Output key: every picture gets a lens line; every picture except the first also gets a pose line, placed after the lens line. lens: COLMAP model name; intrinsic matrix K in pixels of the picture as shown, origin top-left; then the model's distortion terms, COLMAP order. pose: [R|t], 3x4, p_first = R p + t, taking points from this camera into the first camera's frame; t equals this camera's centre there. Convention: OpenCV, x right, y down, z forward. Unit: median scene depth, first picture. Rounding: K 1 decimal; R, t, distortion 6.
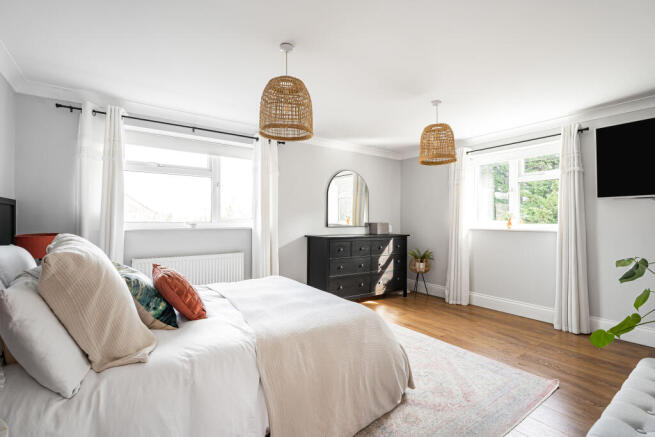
lens RADIAL K [[294.9, 0, 325.9], [0, 294.9, 217.6], [0, 0, 1]] dist [-0.003263, -0.000784]
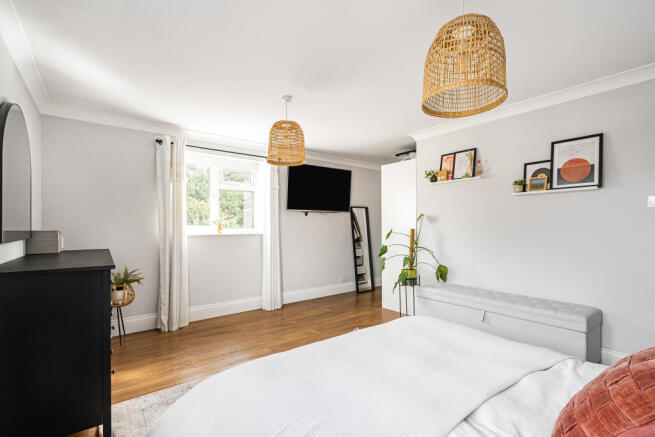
lens RADIAL K [[294.9, 0, 325.3], [0, 294.9, 221.7], [0, 0, 1]] dist [-0.003263, -0.000784]
pose [[-0.038949, 0.013997, 0.999143, -0.436665], [-0.002391, 0.999898, -0.014101, 0.011427], [-0.999238, -0.002938, -0.038912, 0.707523]]
